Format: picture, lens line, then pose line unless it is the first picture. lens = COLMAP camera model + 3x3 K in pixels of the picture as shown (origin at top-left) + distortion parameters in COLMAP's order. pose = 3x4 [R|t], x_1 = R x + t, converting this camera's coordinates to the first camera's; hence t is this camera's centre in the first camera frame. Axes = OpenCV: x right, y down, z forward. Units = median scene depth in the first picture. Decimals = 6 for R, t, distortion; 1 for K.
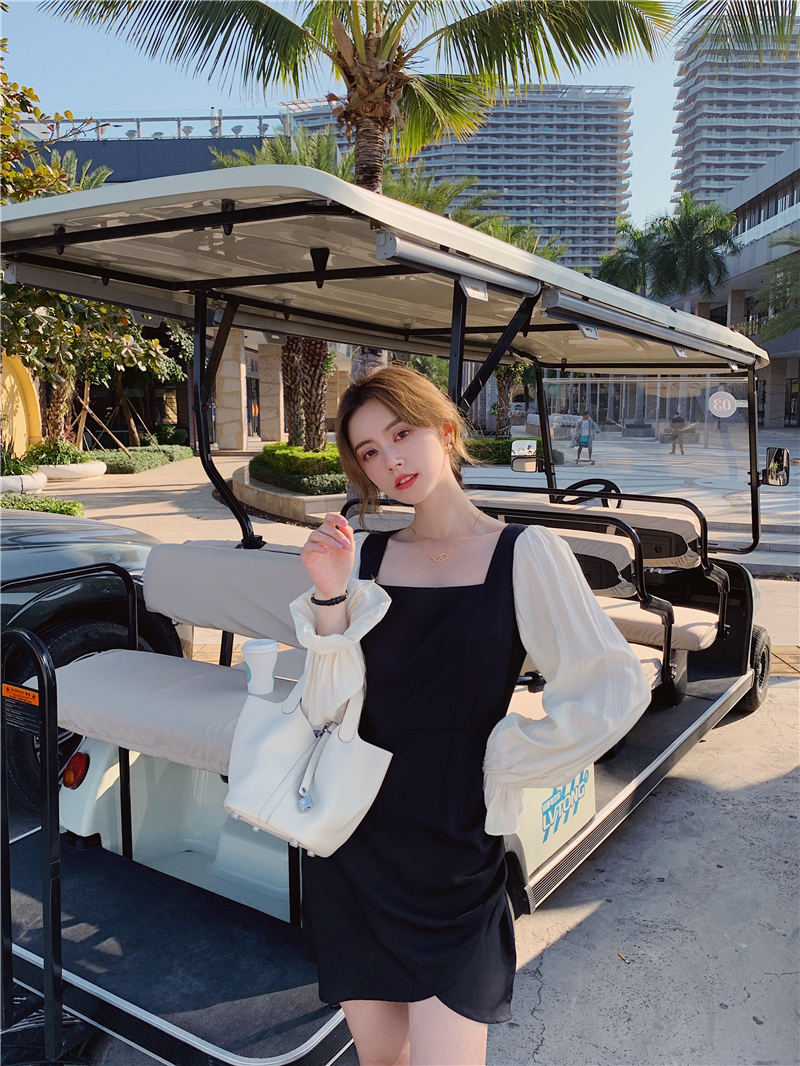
lens RADIAL K [[966.2, 0, 374.4], [0, 966.2, 526.5], [0, 0, 1]] dist [-0.020473, 0.020238]
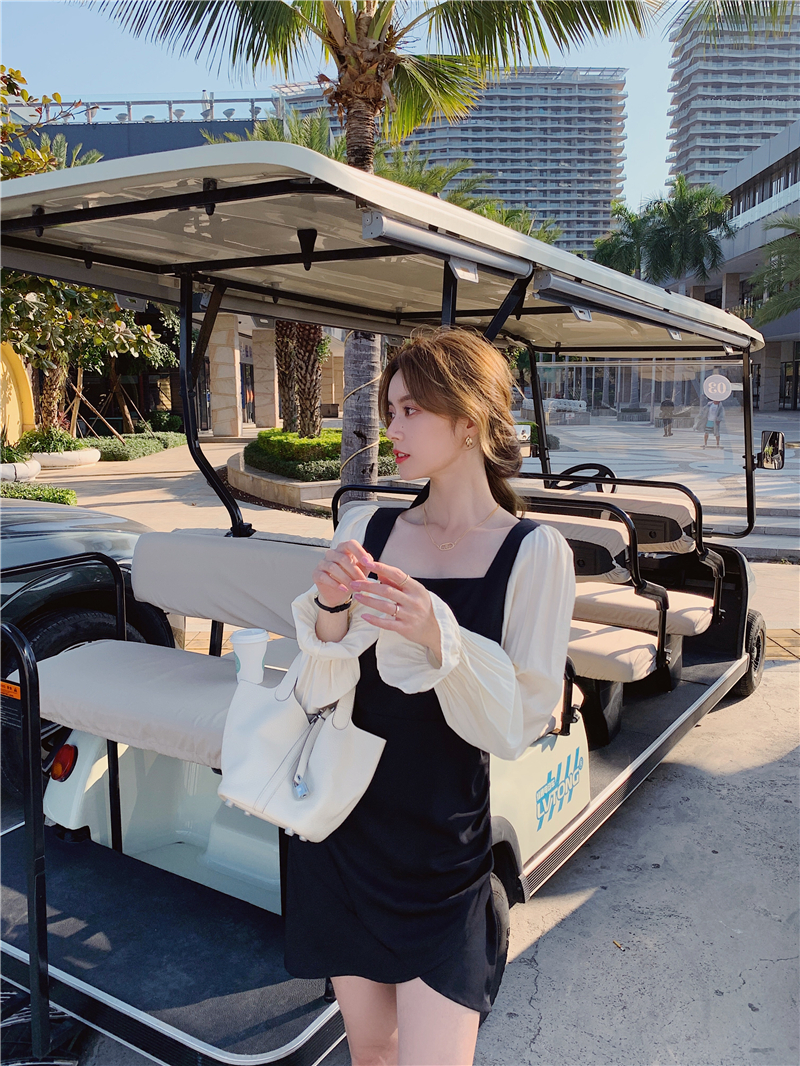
lens RADIAL K [[966.2, 0, 379.6], [0, 966.2, 528.2], [0, 0, 1]] dist [-0.020473, 0.020238]
pose [[0.999934, -0.006601, 0.009368, 0.001858], [0.006446, 0.999843, 0.016494, -0.000333], [-0.009476, -0.016432, 0.999820, 0.005119]]
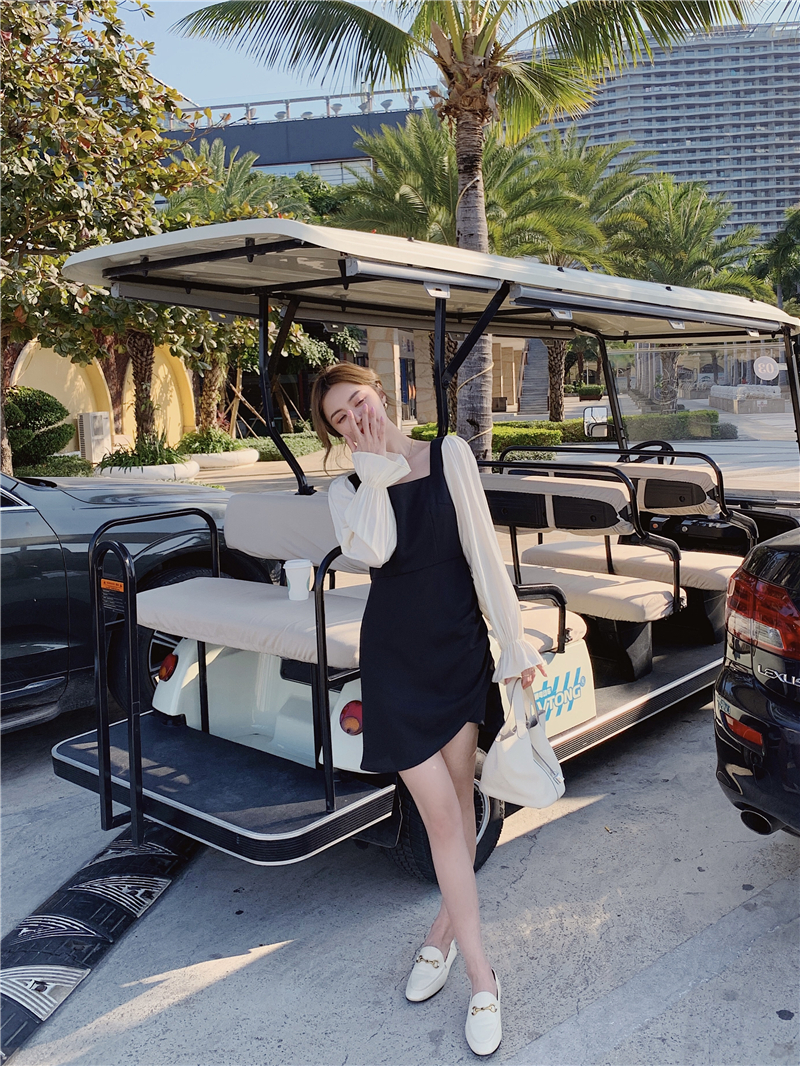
lens RADIAL K [[1042.0, 0, 403.3], [0, 1042.0, 476.4], [0, 0, 1]] dist [-0.005479, 0.000000]
pose [[0.989968, -0.022245, -0.139530, 0.069137], [0.016943, 0.999093, -0.039076, 0.019211], [0.140273, 0.036320, 0.989446, -0.118561]]
